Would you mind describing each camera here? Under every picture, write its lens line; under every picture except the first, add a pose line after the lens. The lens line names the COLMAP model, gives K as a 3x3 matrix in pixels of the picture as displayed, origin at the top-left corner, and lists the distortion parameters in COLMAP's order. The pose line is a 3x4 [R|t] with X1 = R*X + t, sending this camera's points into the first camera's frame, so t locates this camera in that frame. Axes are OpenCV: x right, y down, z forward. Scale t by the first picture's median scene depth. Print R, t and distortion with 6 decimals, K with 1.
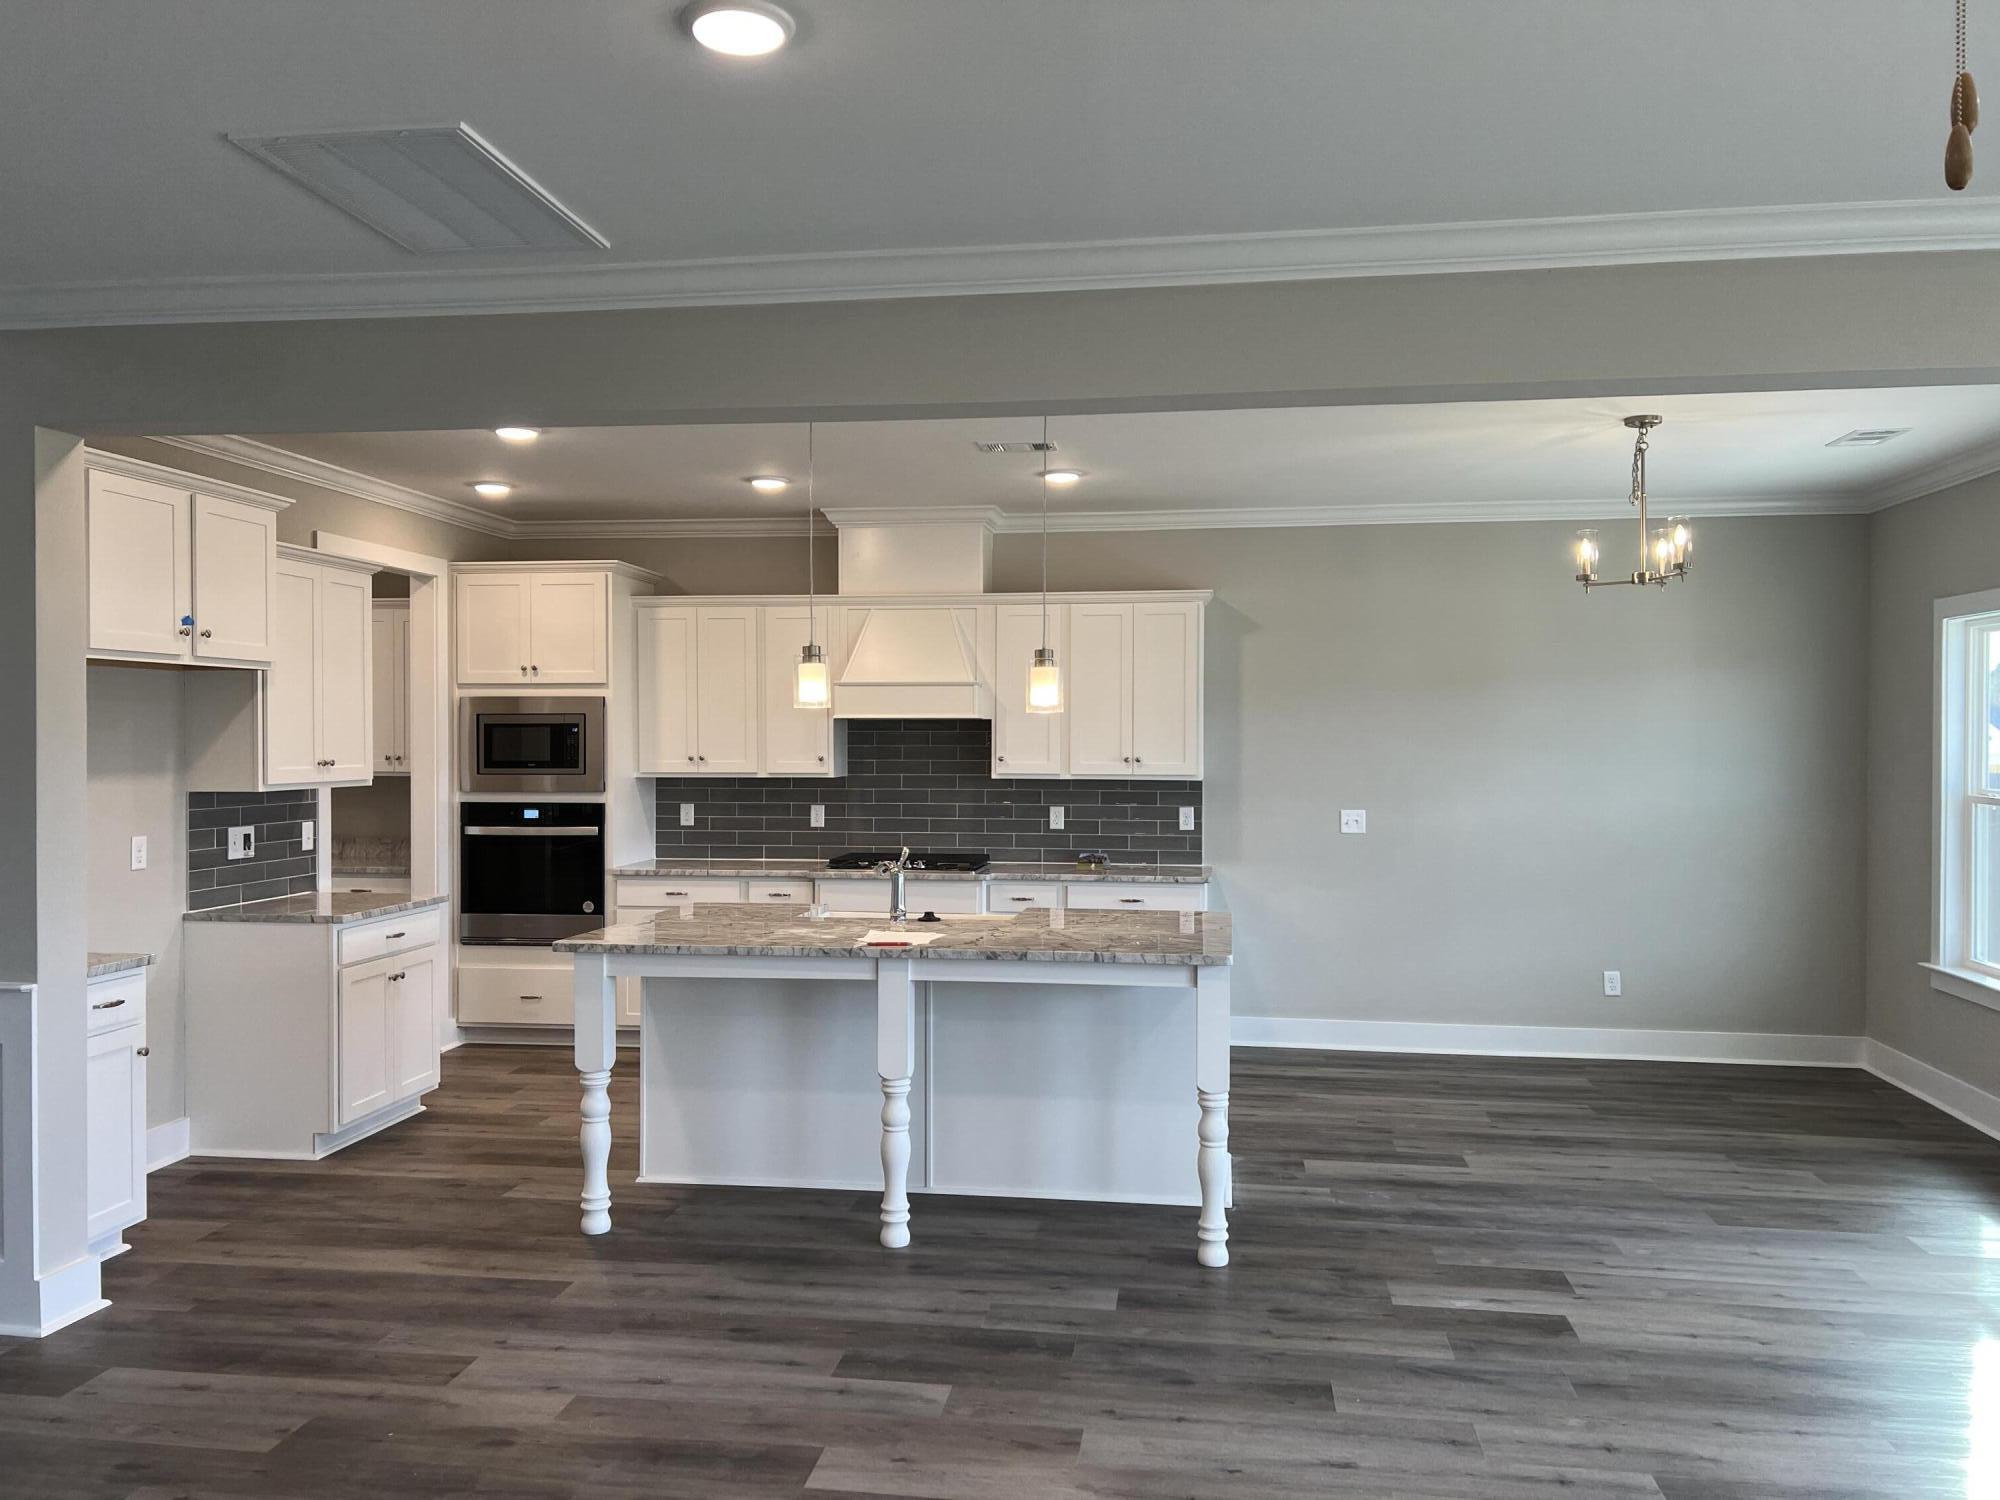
lens RADIAL K [[1510.5, 0, 999.6], [0, 1510.5, 751.0], [0, 0, 1]] dist [-0.003448, -0.008912]
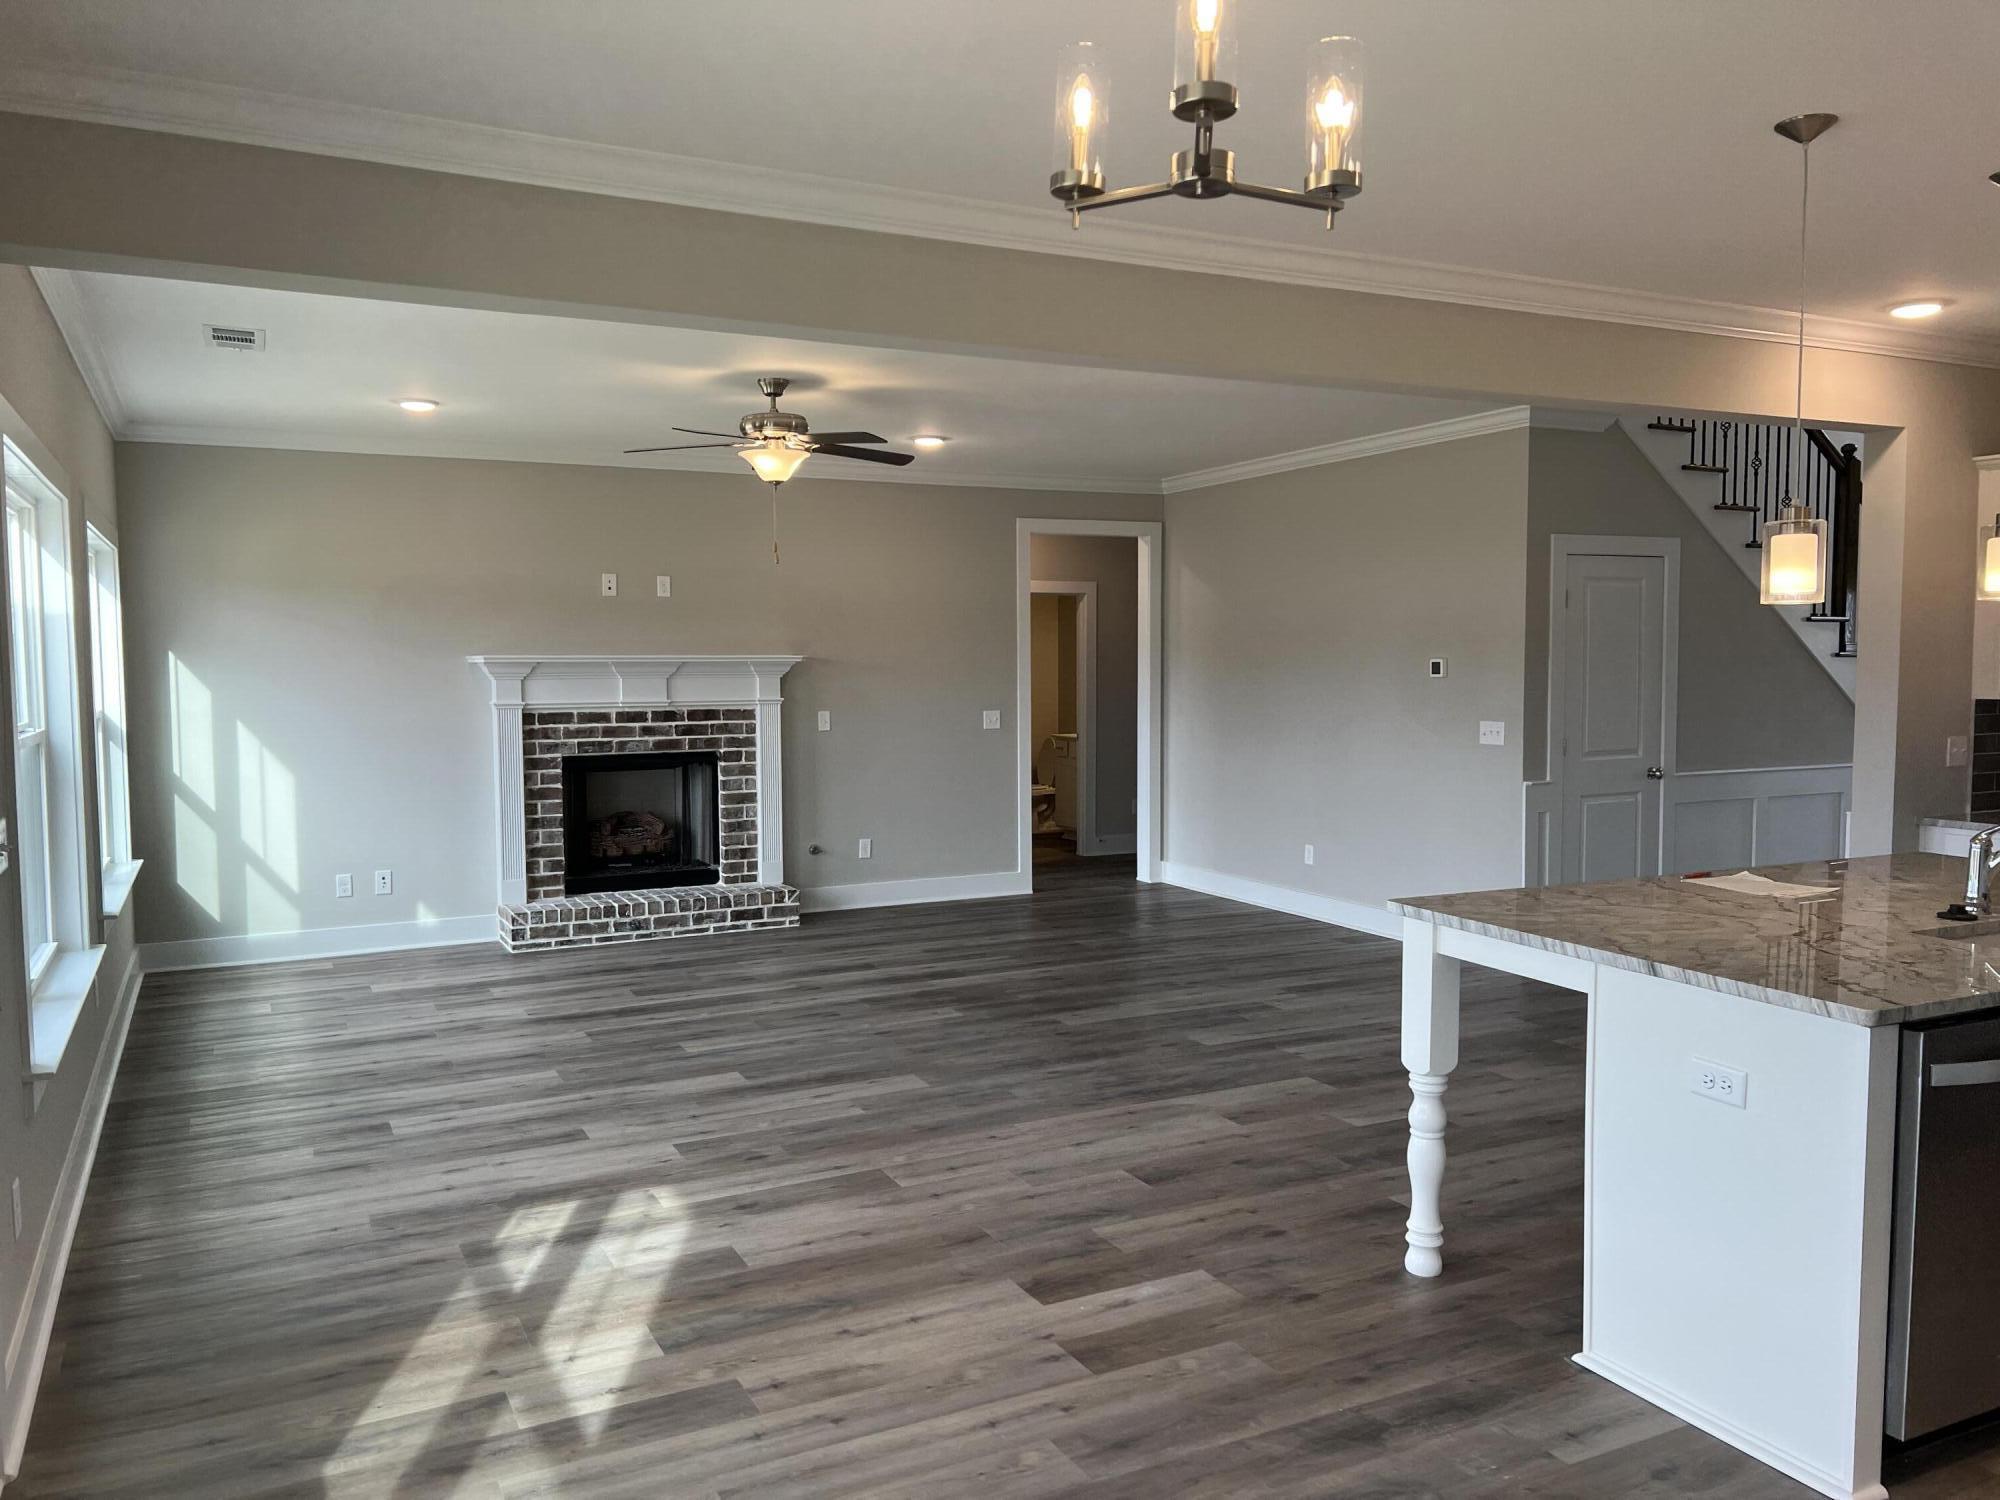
lens RADIAL K [[1510.5, 0, 999.1], [0, 1510.5, 752.4], [0, 0, 1]] dist [-0.003448, -0.008912]
pose [[-0.814126, 0.045495, -0.578903, 0.940376], [0.005339, 0.997470, 0.070882, -0.016414], [0.580663, 0.054616, -0.812310, 1.770227]]
